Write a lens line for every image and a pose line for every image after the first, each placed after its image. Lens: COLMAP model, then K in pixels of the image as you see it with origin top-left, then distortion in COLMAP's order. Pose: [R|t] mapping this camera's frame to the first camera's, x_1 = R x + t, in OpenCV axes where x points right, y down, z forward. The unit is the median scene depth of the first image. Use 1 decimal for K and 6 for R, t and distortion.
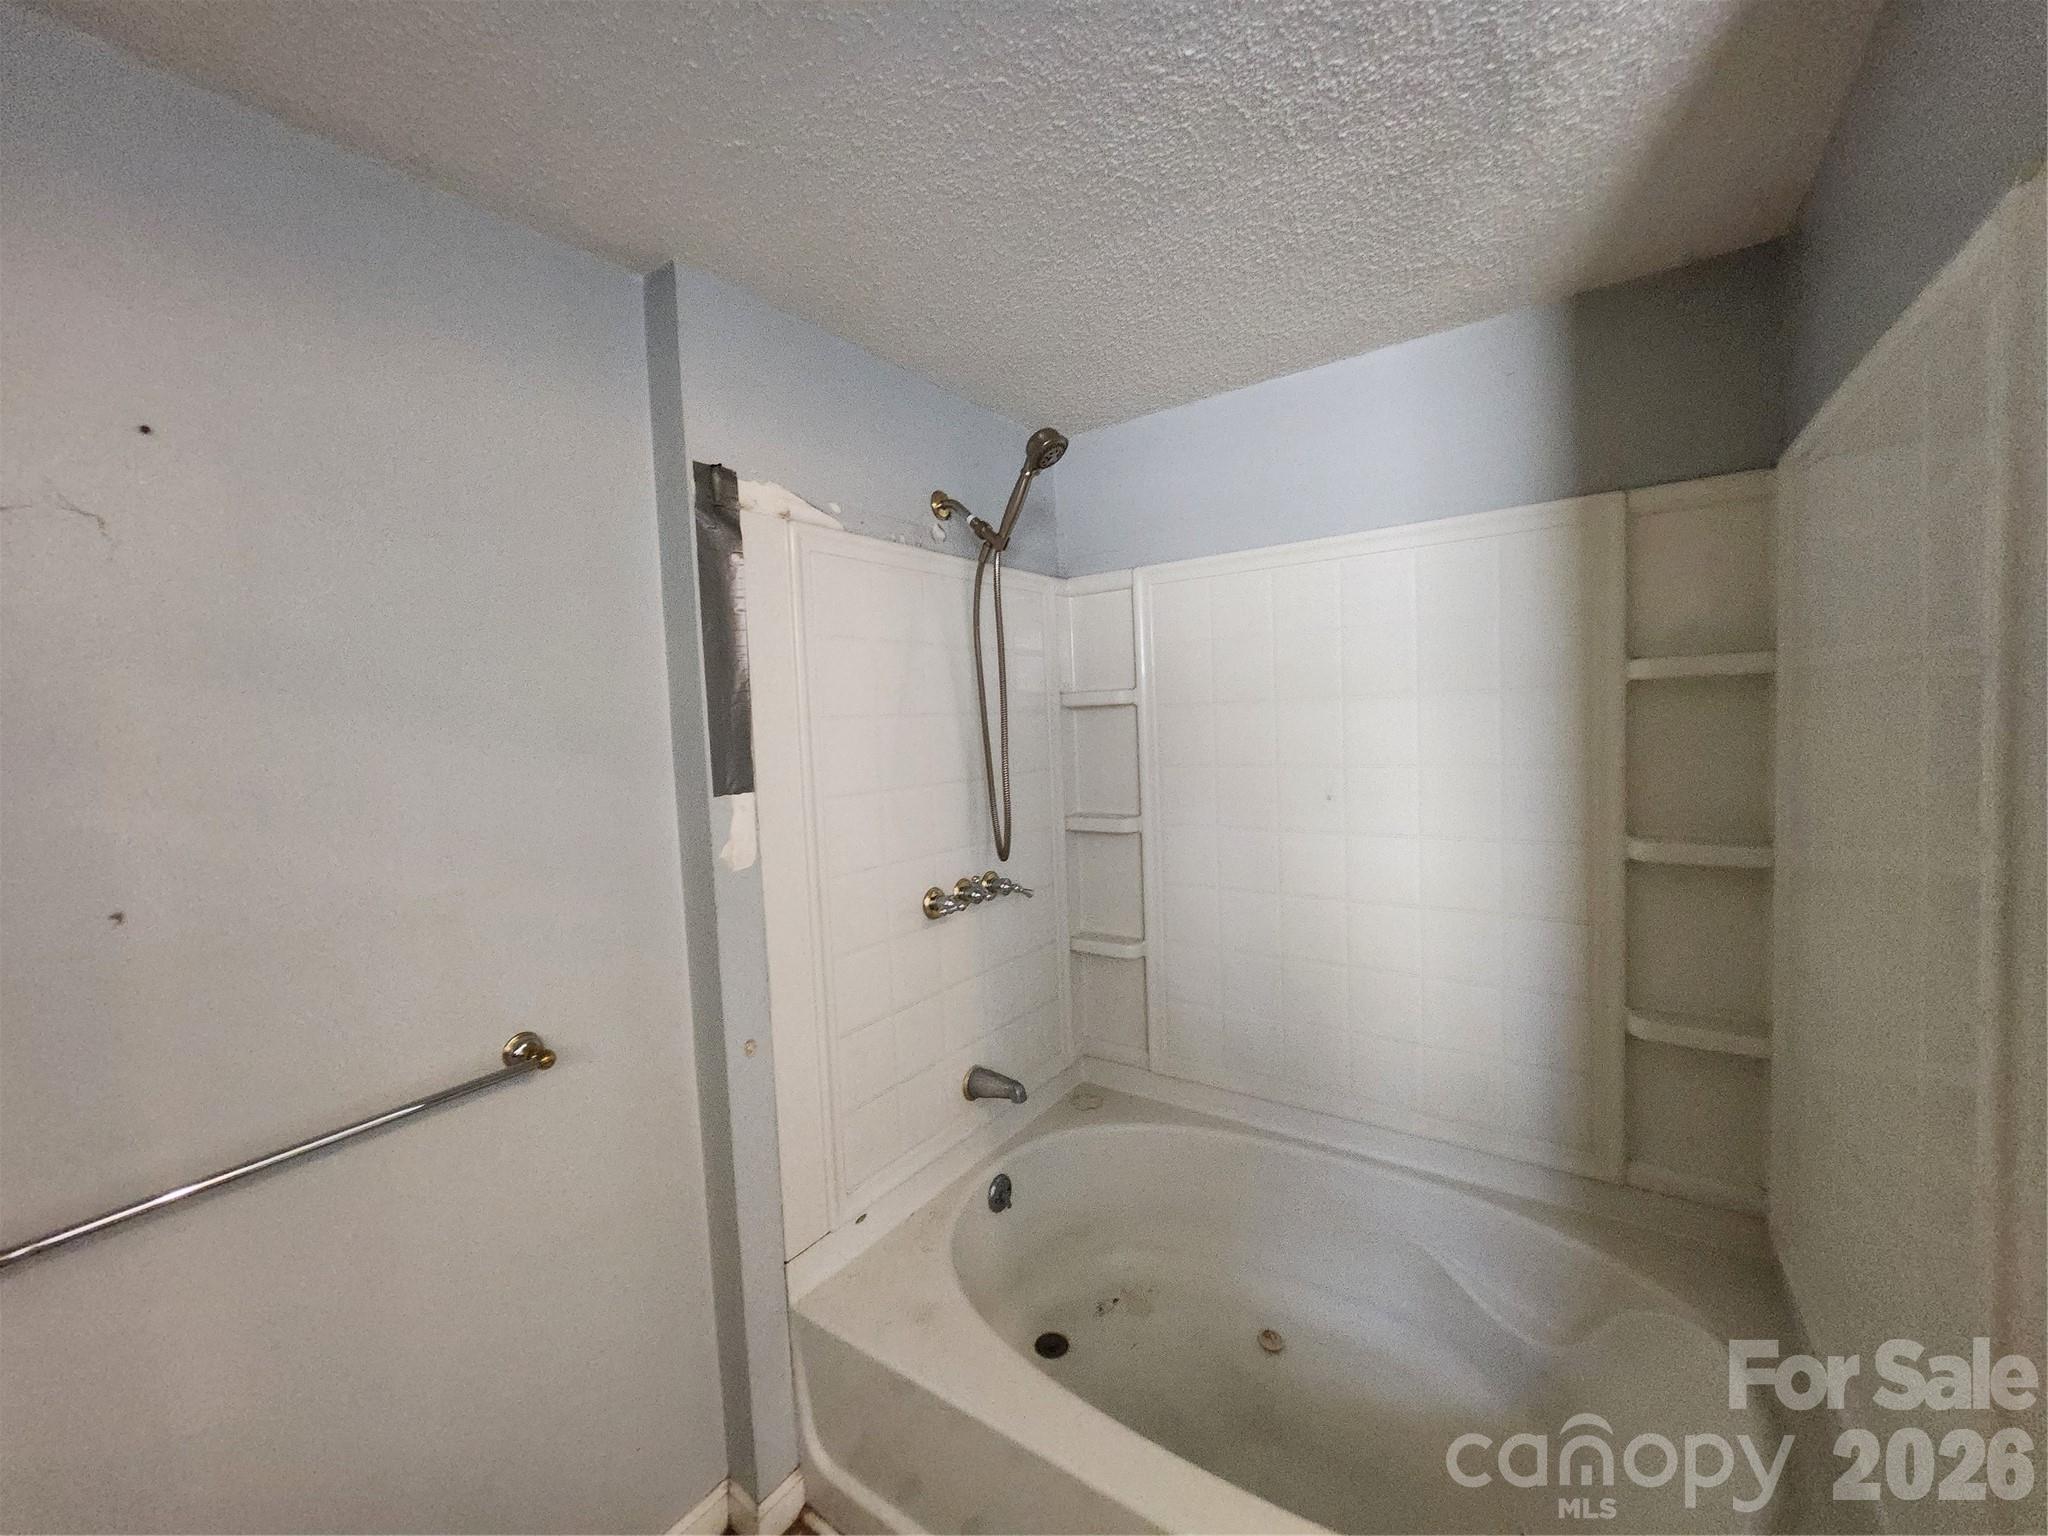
lens RADIAL K [[801.8, 0, 1021.5], [0, 801.8, 767.4], [0, 0, 1]] dist [0.001452, 0.000177]
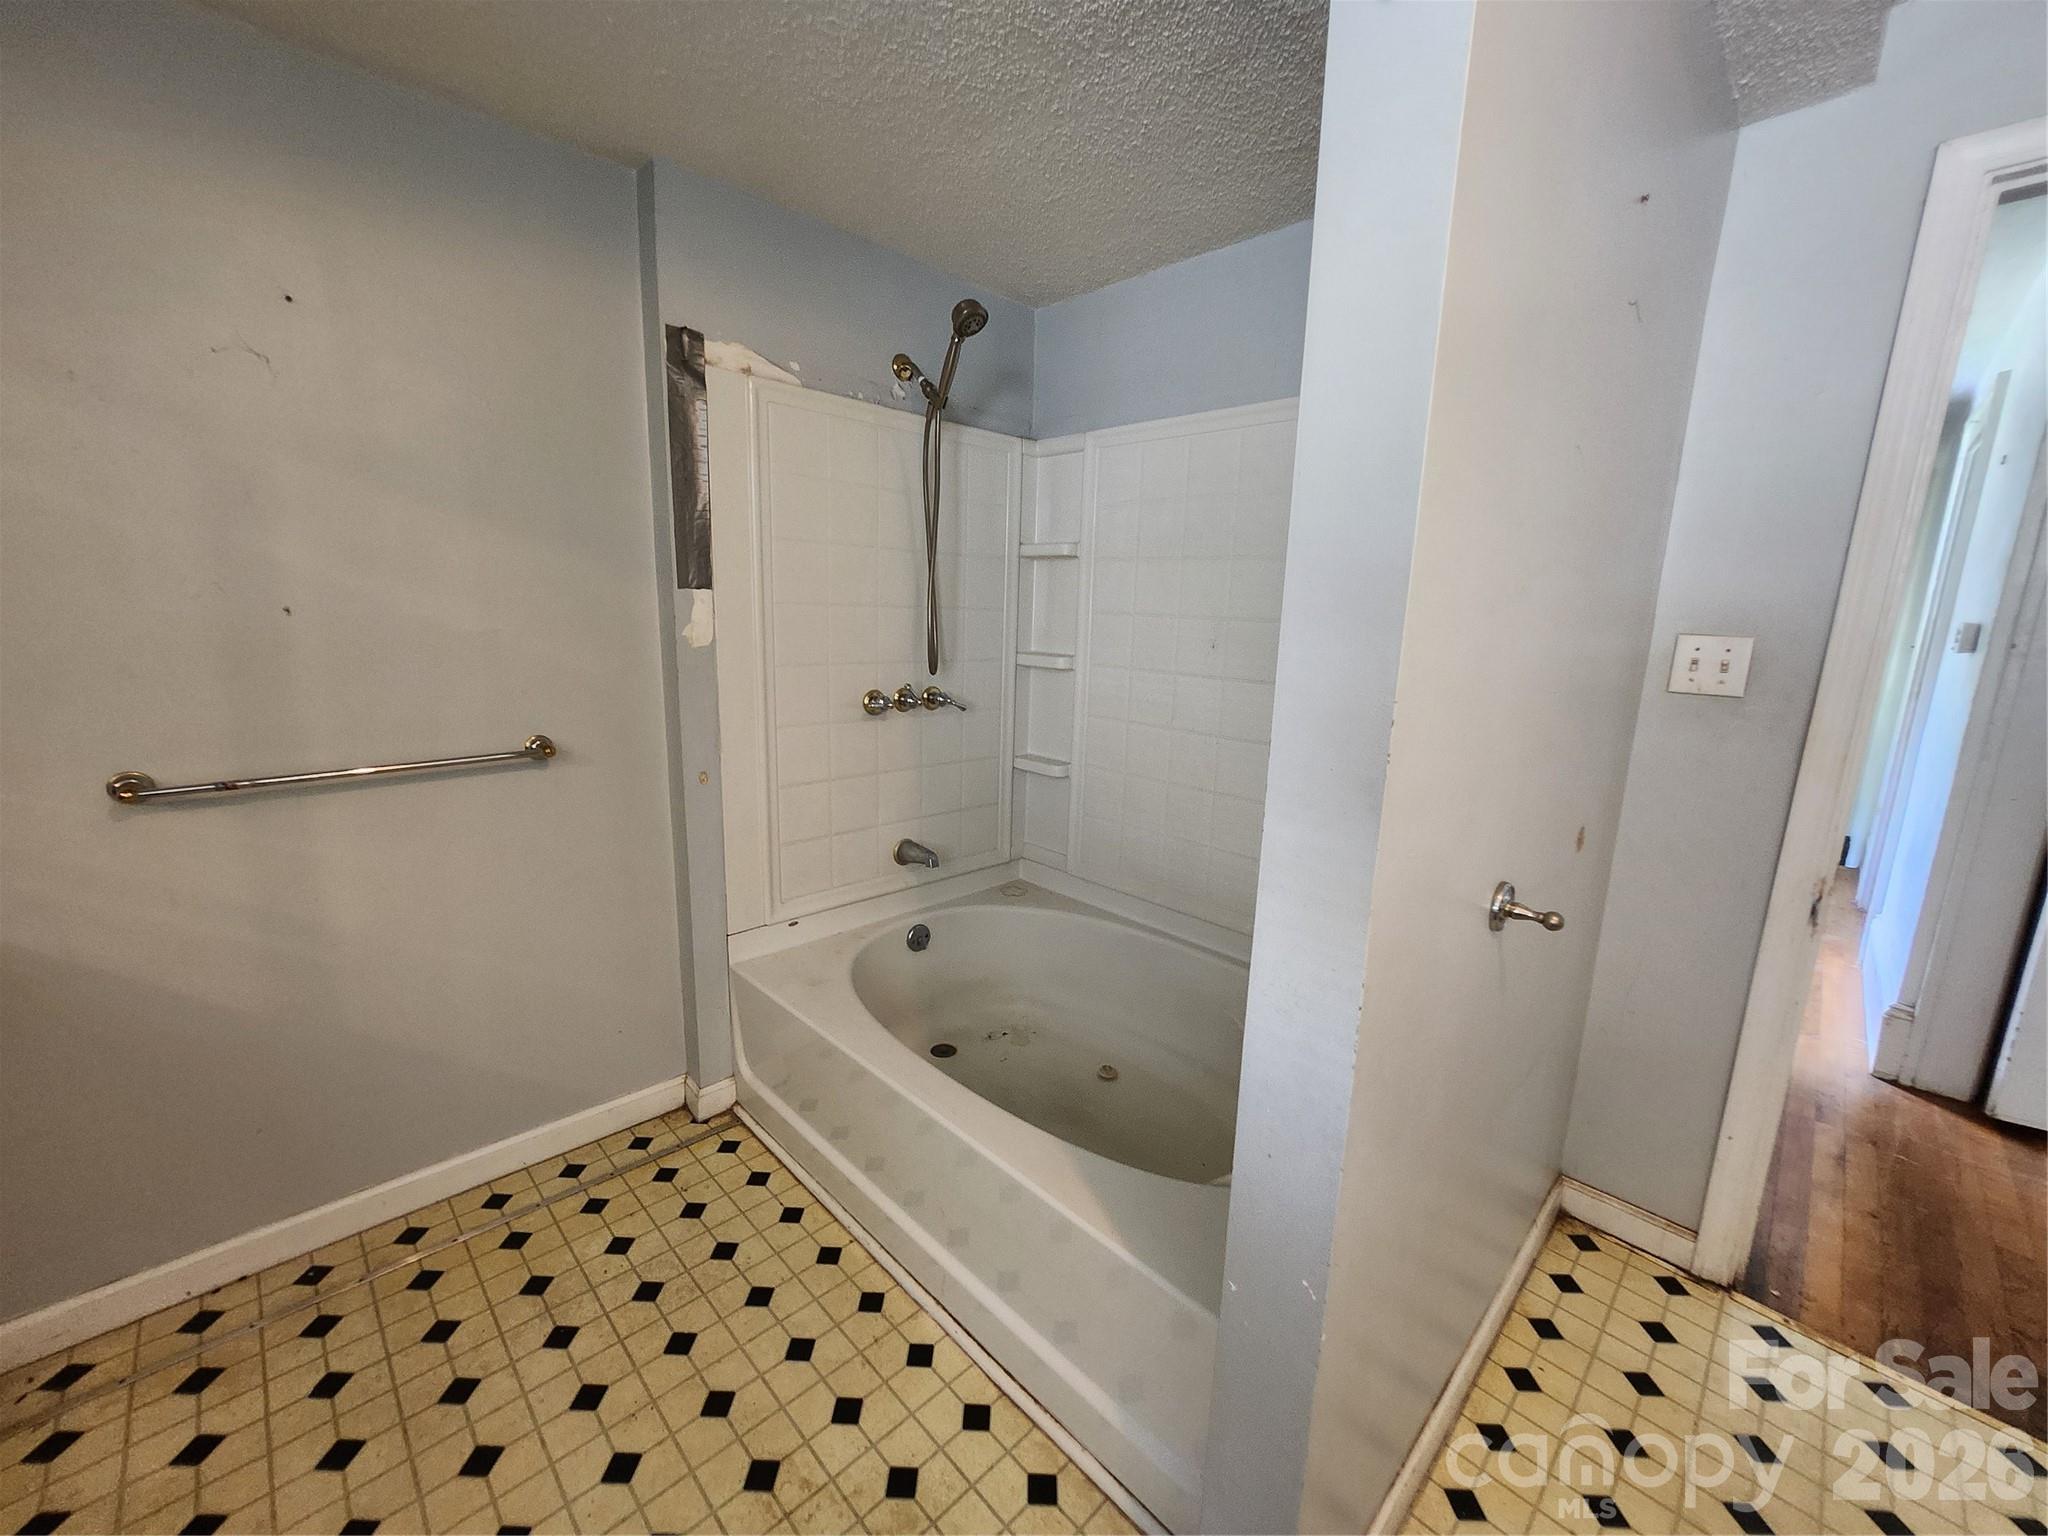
lens RADIAL K [[807.0, 0, 1024.1], [0, 807.0, 763.1], [0, 0, 1]] dist [-0.001762, 0.000088]
pose [[0.981728, 0.104483, -0.159037, 0.344582], [-0.082763, 0.987029, 0.137563, 0.072941], [0.171348, -0.121887, 0.977642, -0.208925]]
